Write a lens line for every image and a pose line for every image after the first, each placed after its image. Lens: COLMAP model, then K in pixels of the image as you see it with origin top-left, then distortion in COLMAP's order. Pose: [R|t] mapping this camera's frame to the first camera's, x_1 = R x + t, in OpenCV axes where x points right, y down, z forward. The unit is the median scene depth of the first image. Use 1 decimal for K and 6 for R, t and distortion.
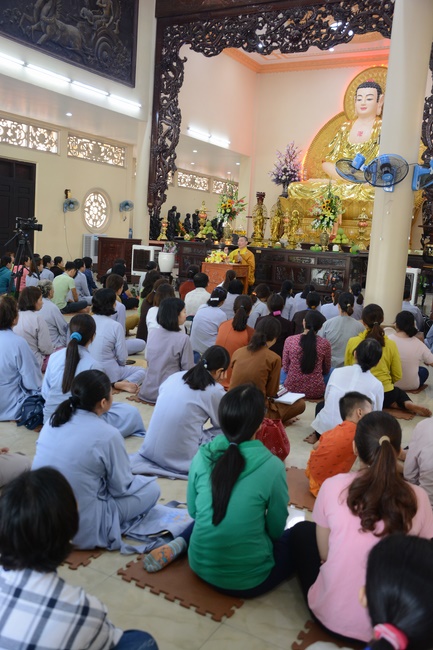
lens RADIAL K [[639.9, 0, 216.5], [0, 639.9, 325.0], [0, 0, 1]] dist [0.005279, 0.002439]
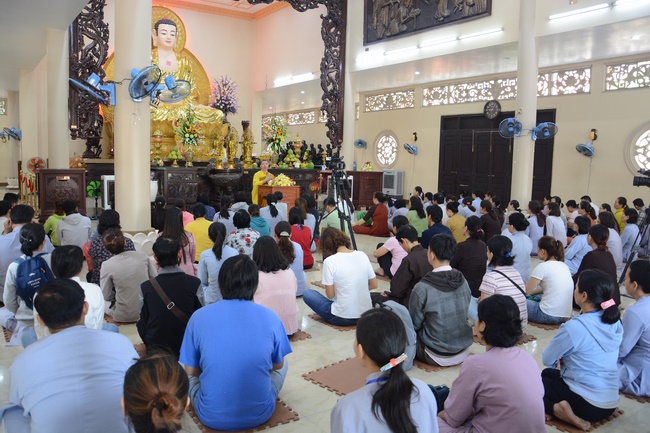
lens RADIAL K [[518.4, 0, 325.0], [0, 518.4, 216.5], [0, 0, 1]] dist [-0.033727, 0.006568]
pose [[-0.385483, 0.021767, -0.922458, 0.728450], [-0.181097, 0.978493, 0.098767, -0.129782], [0.904769, 0.205128, -0.373251, 1.253272]]
